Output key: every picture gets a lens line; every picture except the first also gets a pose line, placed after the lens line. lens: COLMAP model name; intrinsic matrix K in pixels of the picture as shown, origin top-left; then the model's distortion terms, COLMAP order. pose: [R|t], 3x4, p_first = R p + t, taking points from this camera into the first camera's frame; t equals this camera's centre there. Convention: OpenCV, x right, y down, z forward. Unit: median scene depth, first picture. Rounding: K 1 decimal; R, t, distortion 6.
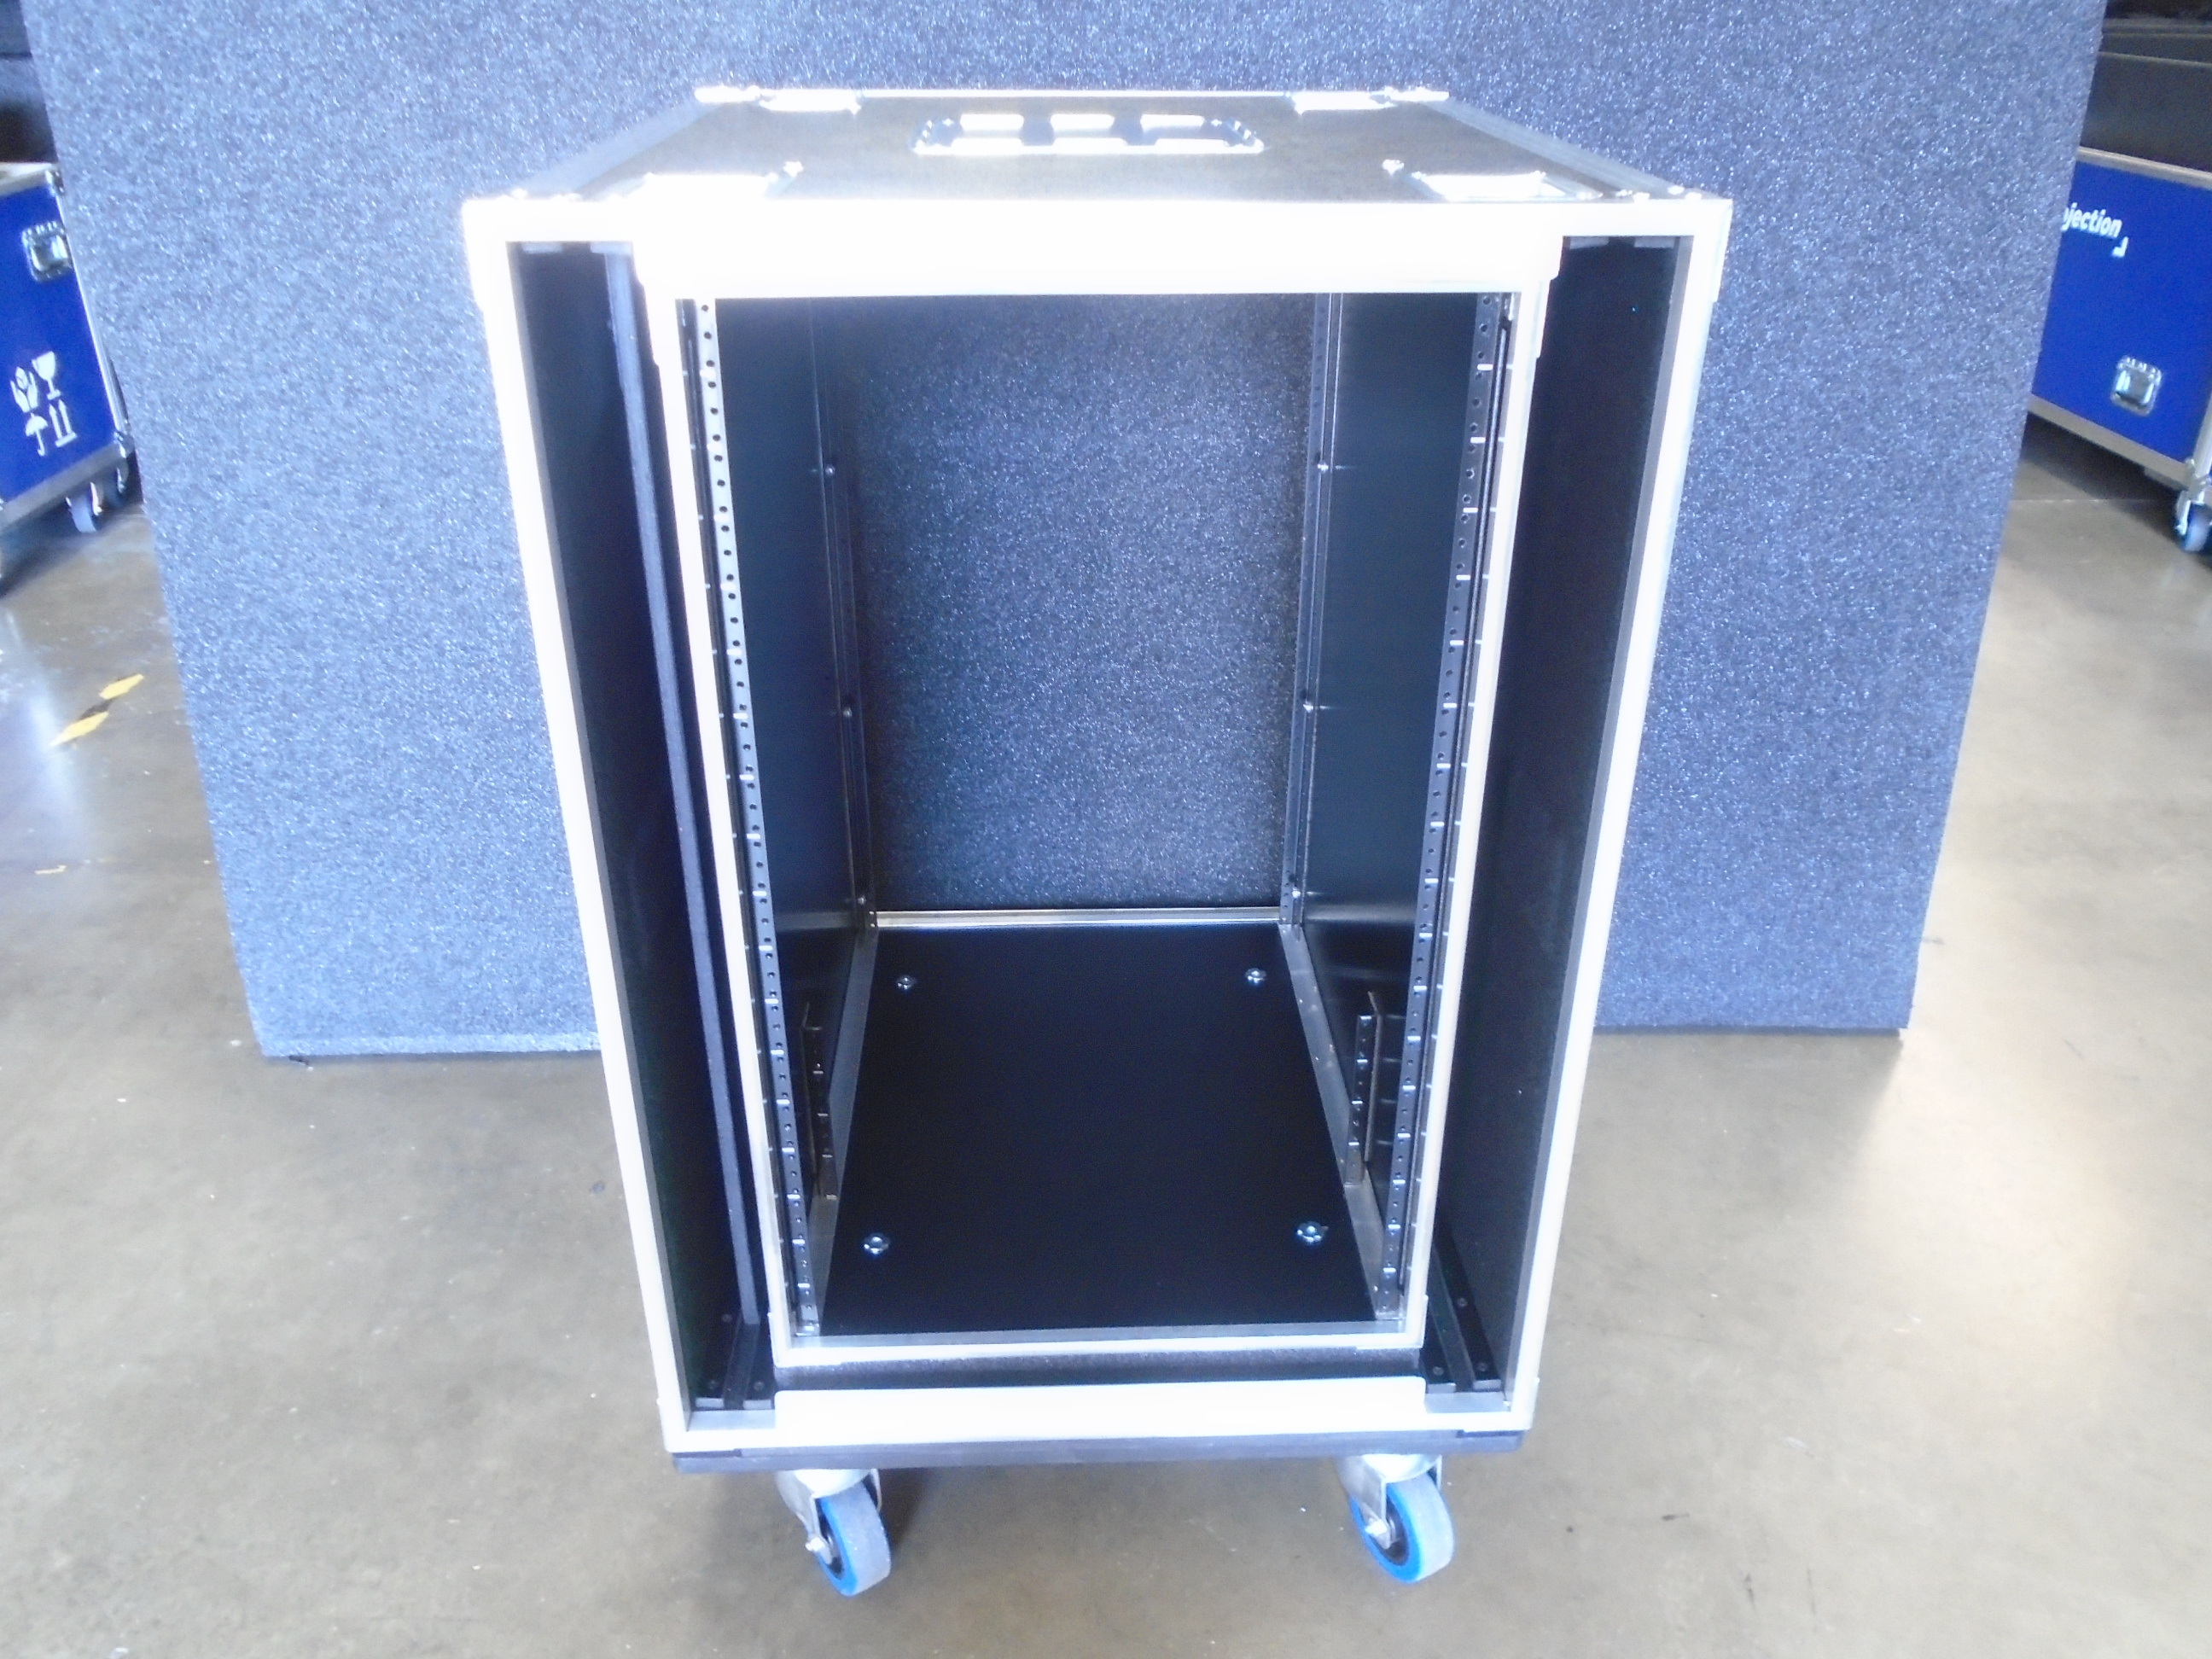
lens RADIAL K [[1708.7, 0, 1092.7], [0, 1708.7, 816.1], [0, 0, 1]] dist [-0.022299, 0.012032]
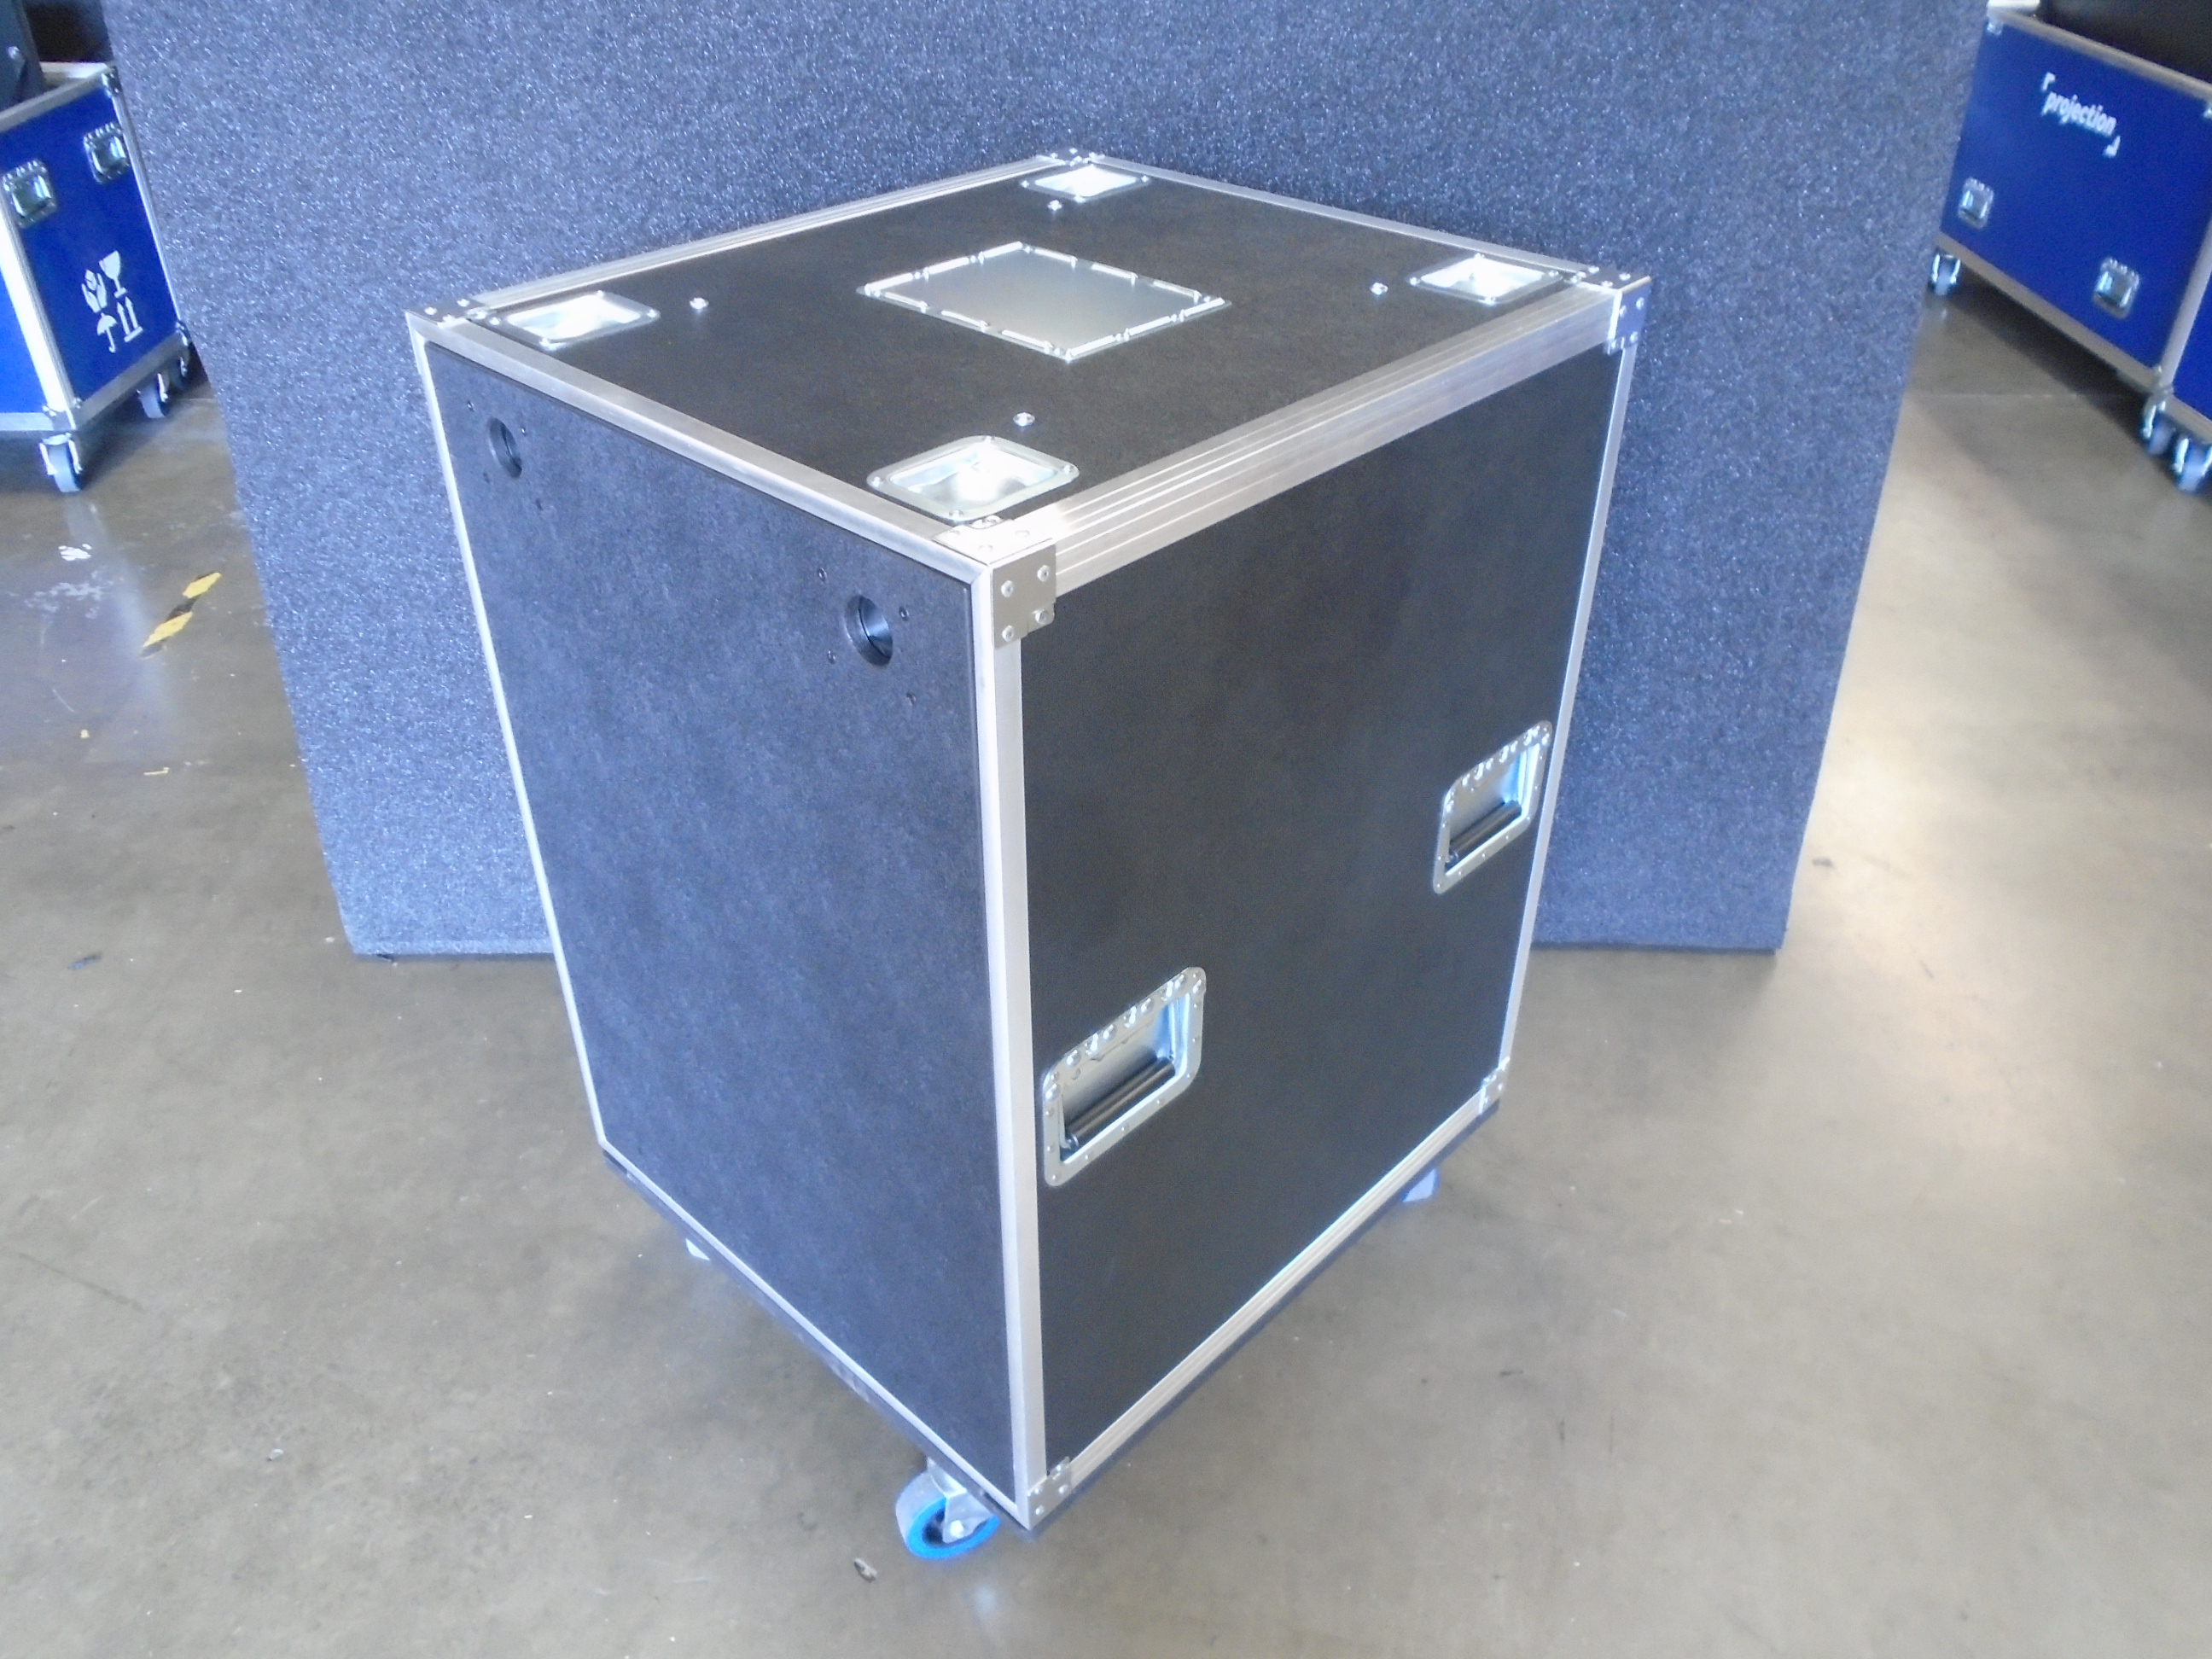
lens RADIAL K [[1708.7, 0, 1090.4], [0, 1708.7, 814.5], [0, 0, 1]] dist [-0.022299, 0.012032]
pose [[0.999621, 0.012411, -0.024566, 0.051406], [-0.009521, 0.993384, 0.114442, -0.106544], [0.025824, -0.114165, 0.993126, -0.157063]]
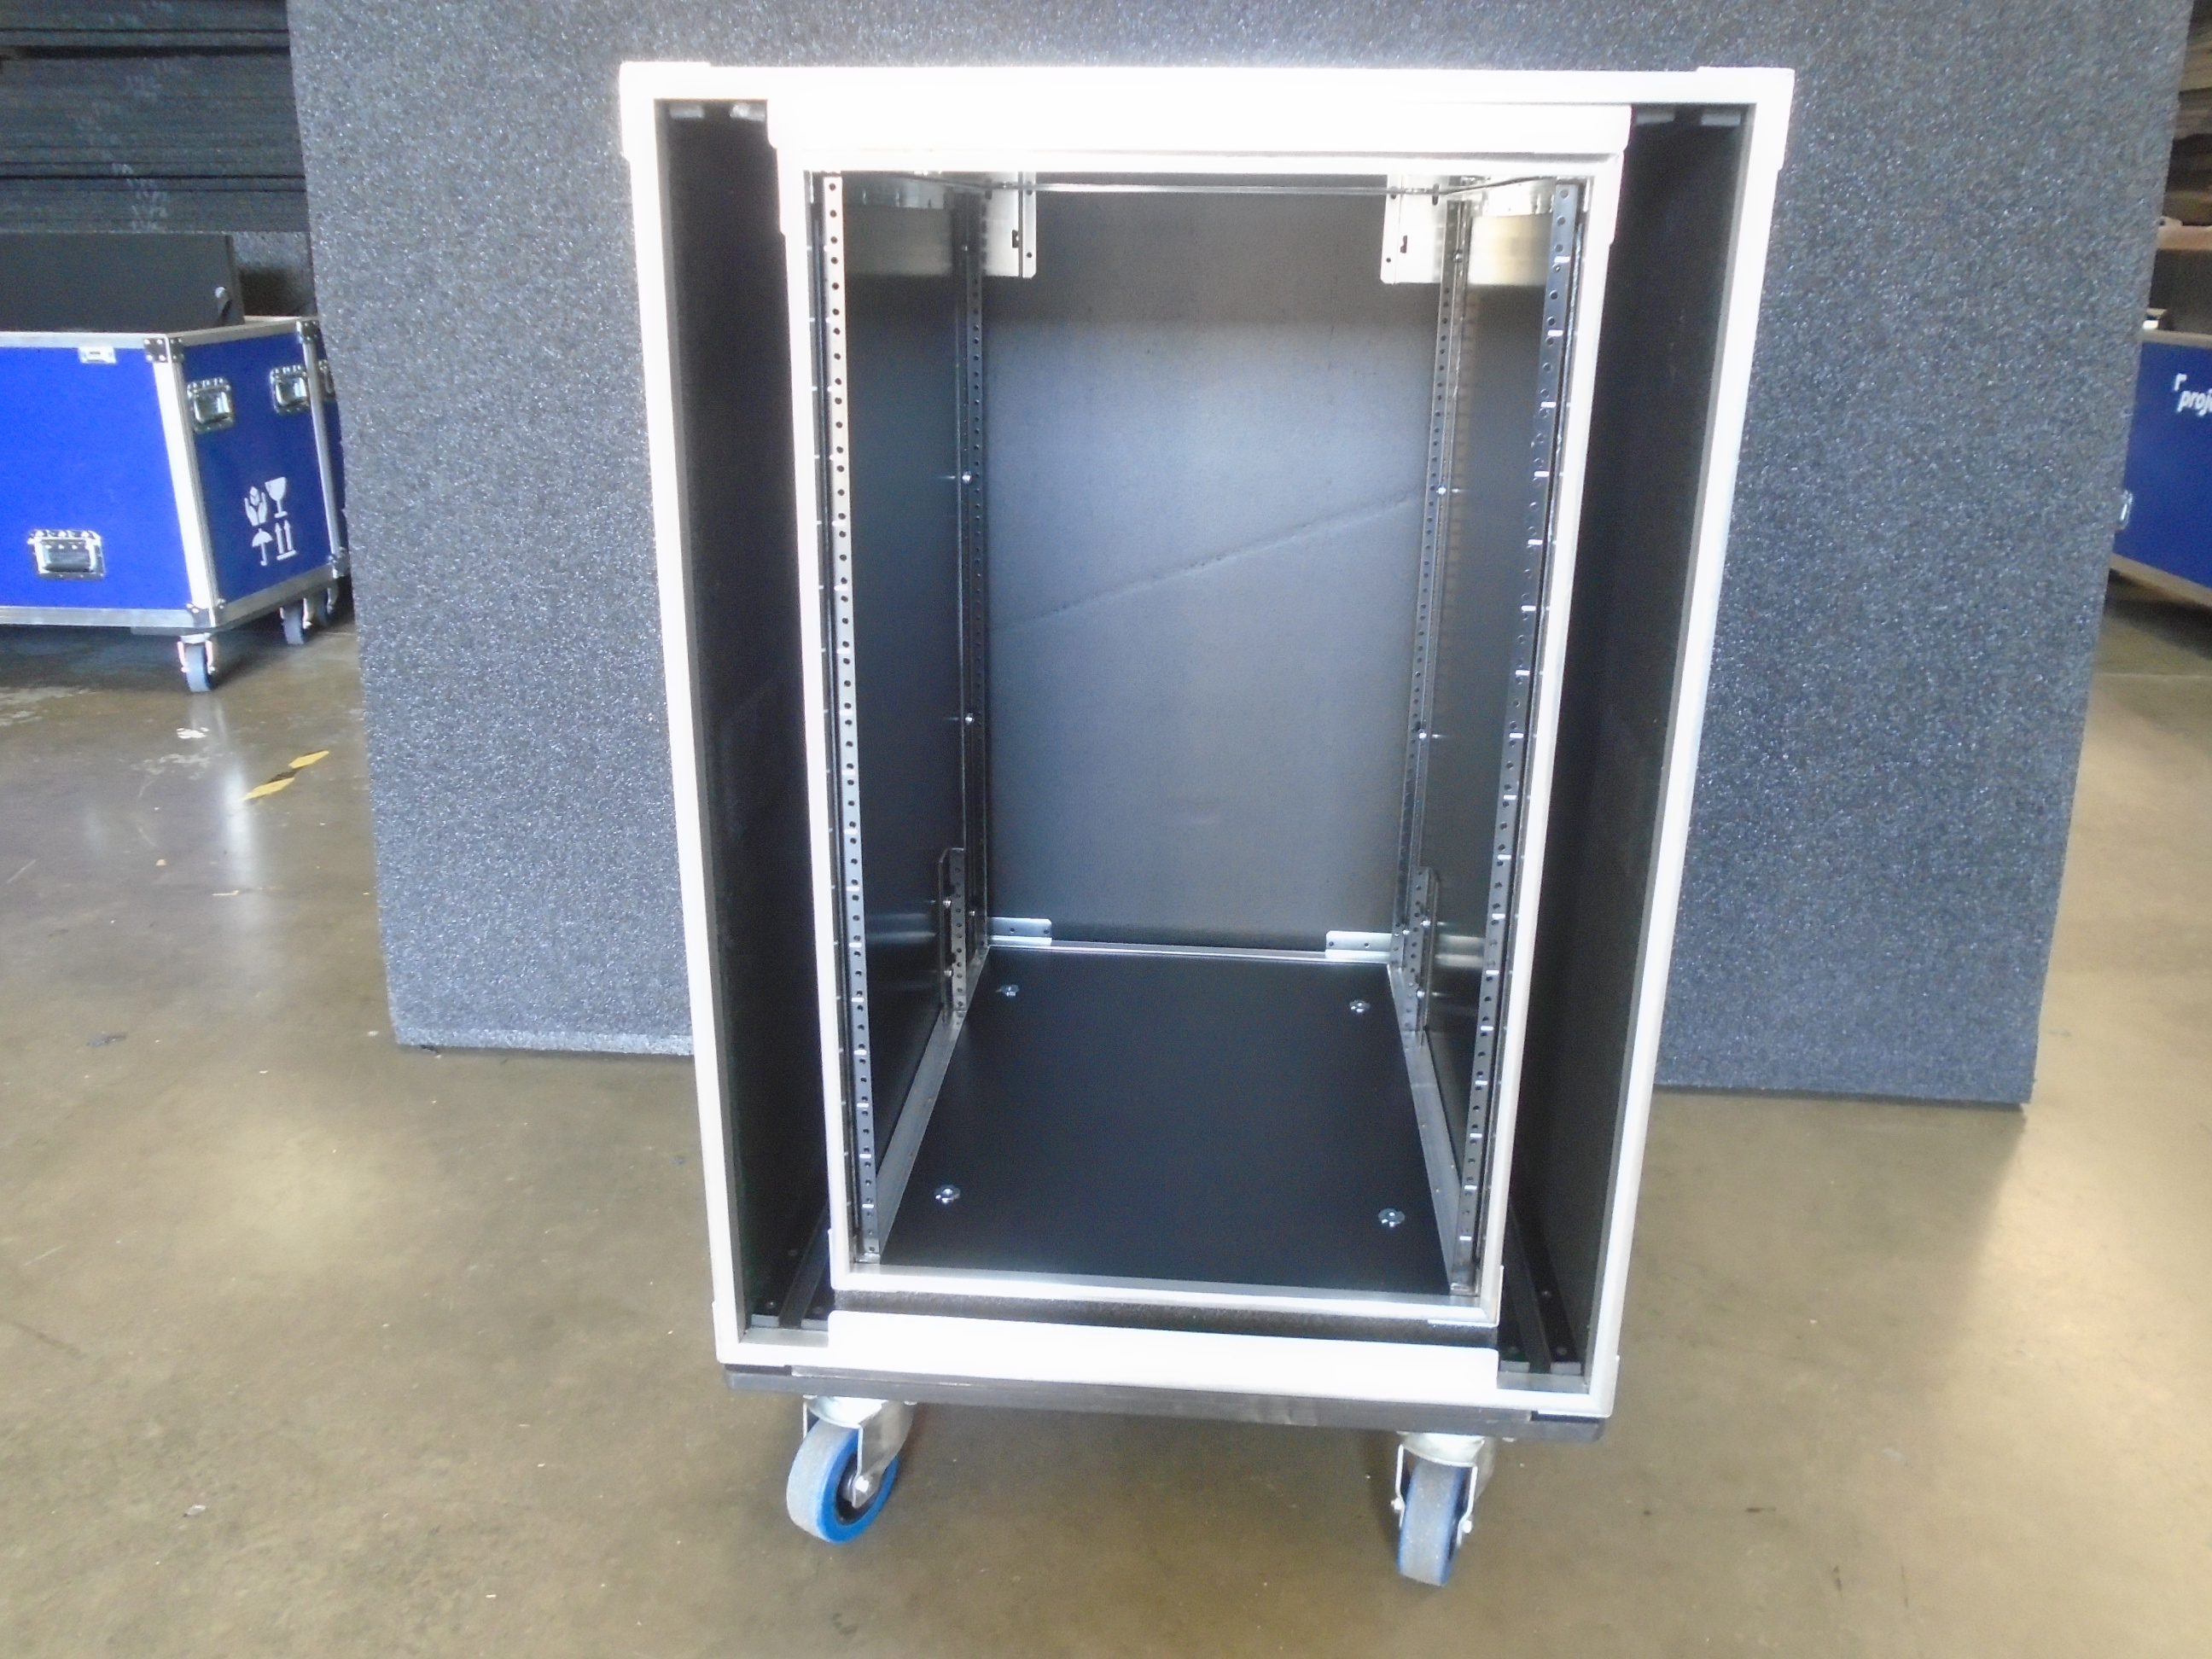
lens RADIAL K [[1708.7, 0, 1089.7], [0, 1708.7, 809.0], [0, 0, 1]] dist [-0.022299, 0.012032]
pose [[0.995173, 0.037312, -0.090764, 0.033058], [-0.050093, 0.988471, -0.142884, 0.146788], [0.084387, 0.146741, 0.985569, -0.025085]]
